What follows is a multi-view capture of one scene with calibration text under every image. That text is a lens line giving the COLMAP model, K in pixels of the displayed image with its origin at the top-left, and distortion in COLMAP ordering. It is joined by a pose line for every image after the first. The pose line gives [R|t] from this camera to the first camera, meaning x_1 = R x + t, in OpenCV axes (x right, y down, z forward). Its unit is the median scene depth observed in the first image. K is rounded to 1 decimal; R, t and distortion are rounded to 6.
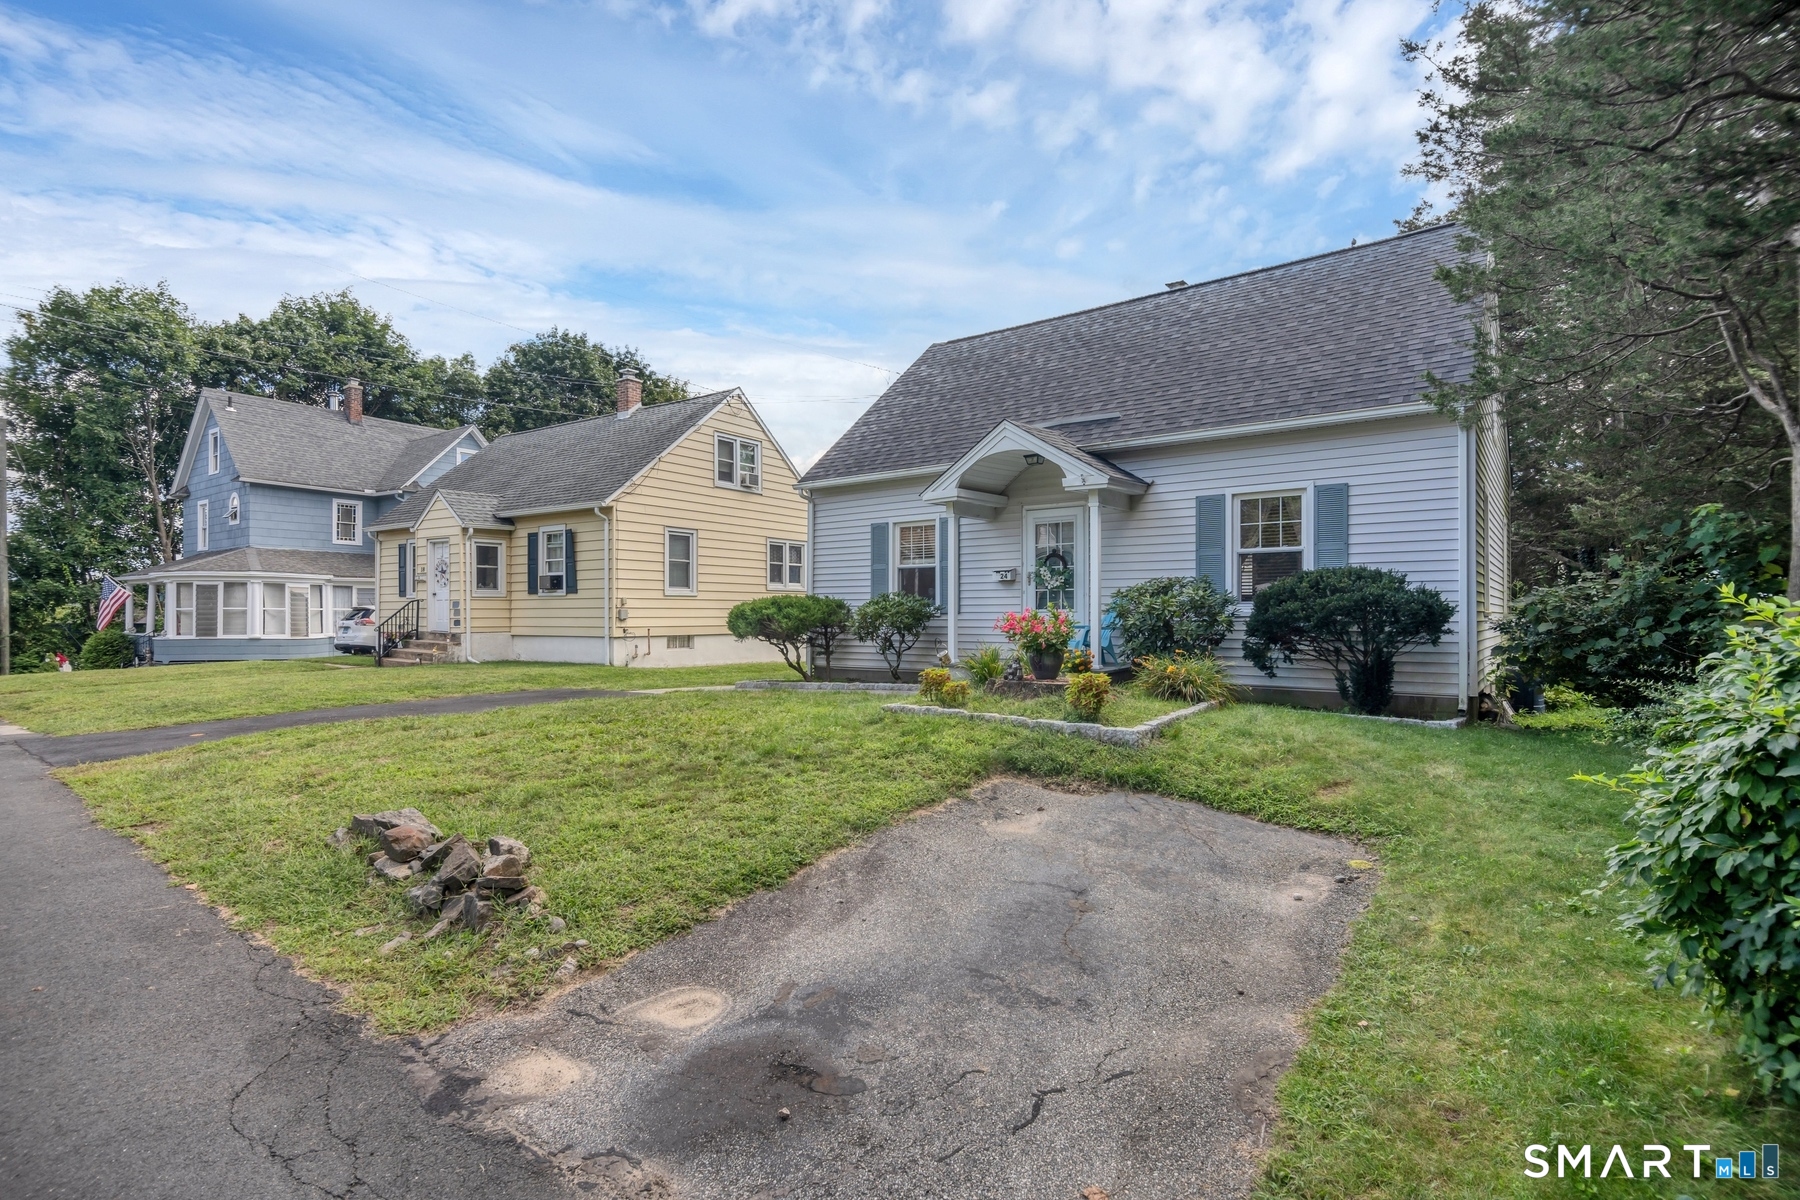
lens RADIAL K [[867.8, 0, 900.0], [0, 867.8, 600.0], [0, 0, 1]] dist [0.020385, -0.000120]
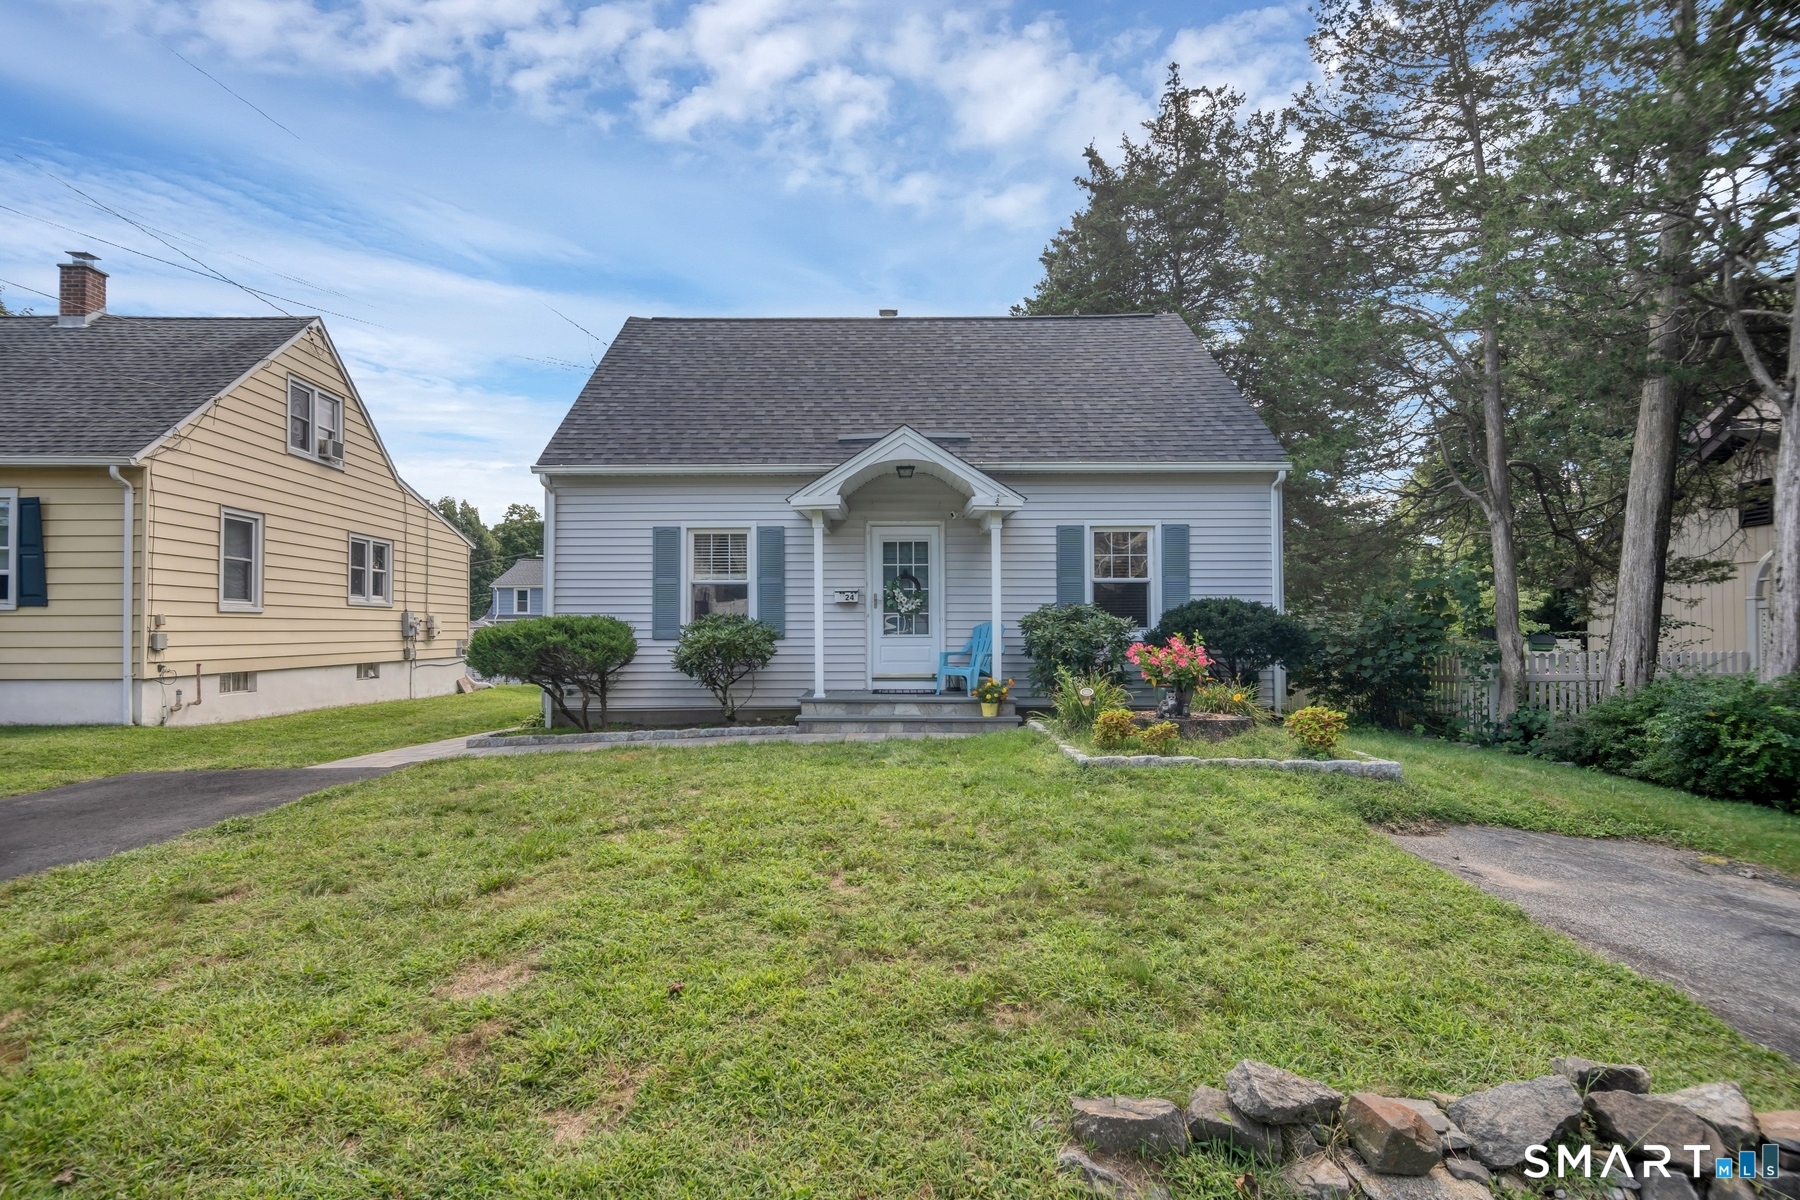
lens RADIAL K [[860.0, 0, 871.7], [0, 860.0, 607.9], [0, 0, 1]] dist [-0.009740, -0.006892]
pose [[0.793106, 0.014941, 0.608901, -0.286144], [-0.008187, 0.999870, -0.013872, -0.003432], [-0.609029, 0.006017, 0.793125, 0.207095]]
